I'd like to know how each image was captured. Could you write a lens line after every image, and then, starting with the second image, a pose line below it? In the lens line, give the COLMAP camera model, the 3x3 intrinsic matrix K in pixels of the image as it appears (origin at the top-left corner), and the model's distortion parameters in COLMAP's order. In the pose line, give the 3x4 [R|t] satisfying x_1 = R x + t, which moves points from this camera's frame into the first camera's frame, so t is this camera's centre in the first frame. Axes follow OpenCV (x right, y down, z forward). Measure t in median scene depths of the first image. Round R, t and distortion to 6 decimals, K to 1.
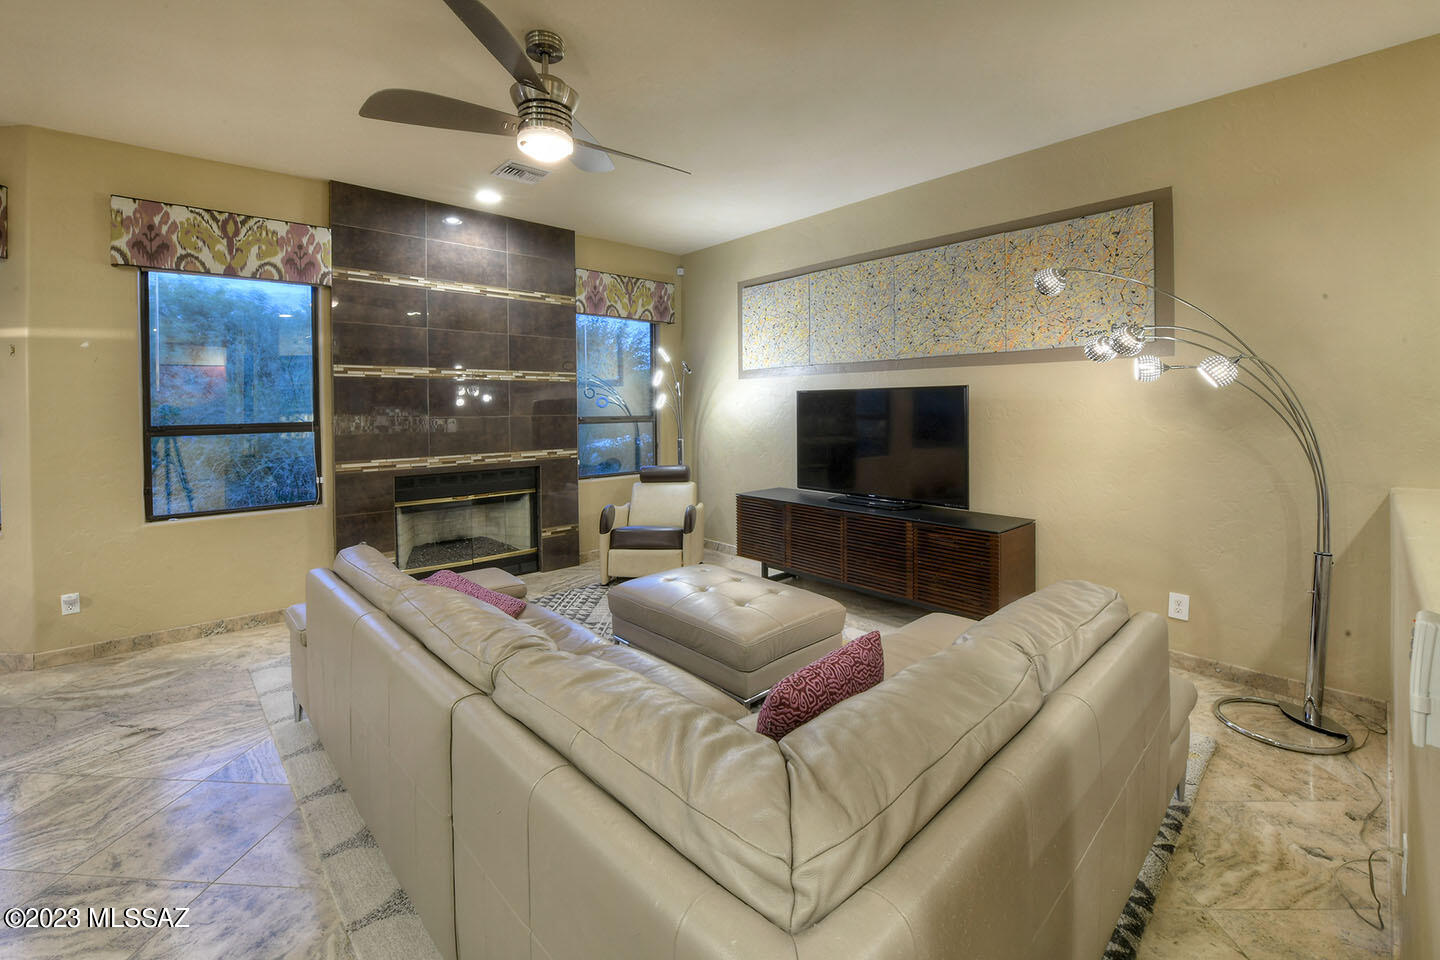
lens RADIAL K [[608.5, 0, 729.2], [0, 608.5, 404.5], [0, 0, 1]] dist [-0.028706, 0.000059]
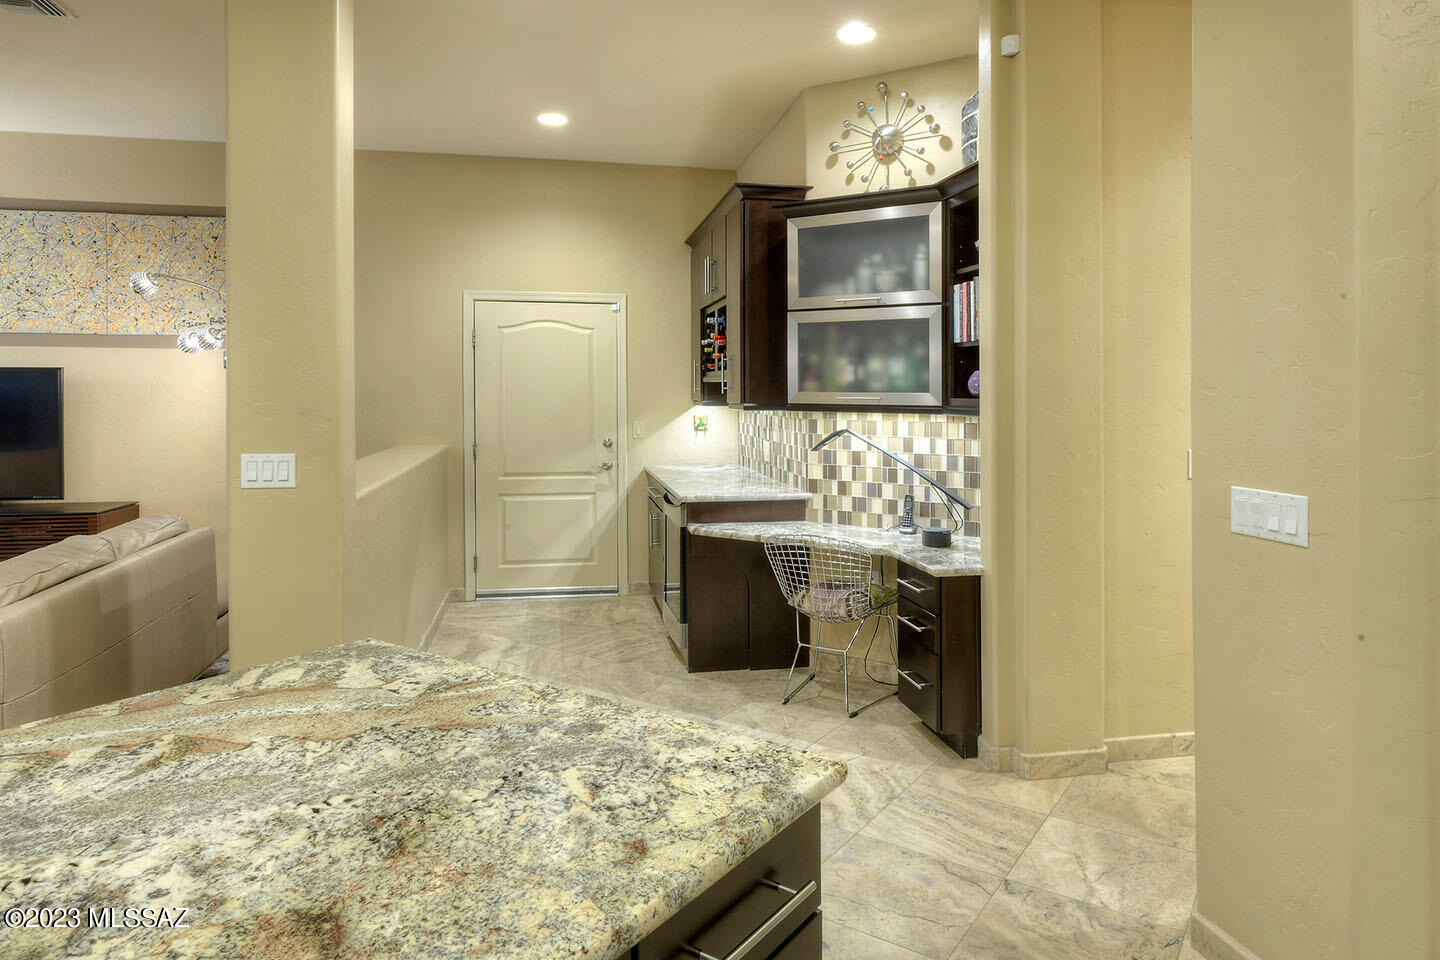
lens RADIAL K [[922.4, 0, 718.4], [0, 922.4, 397.4], [0, 0, 1]] dist [-0.000545, -0.000665]
pose [[0.543852, -0.000729, 0.839181, -0.269711], [-0.007985, 0.999950, 0.006044, -0.002823], [-0.839143, -0.009987, 0.543819, -0.676124]]
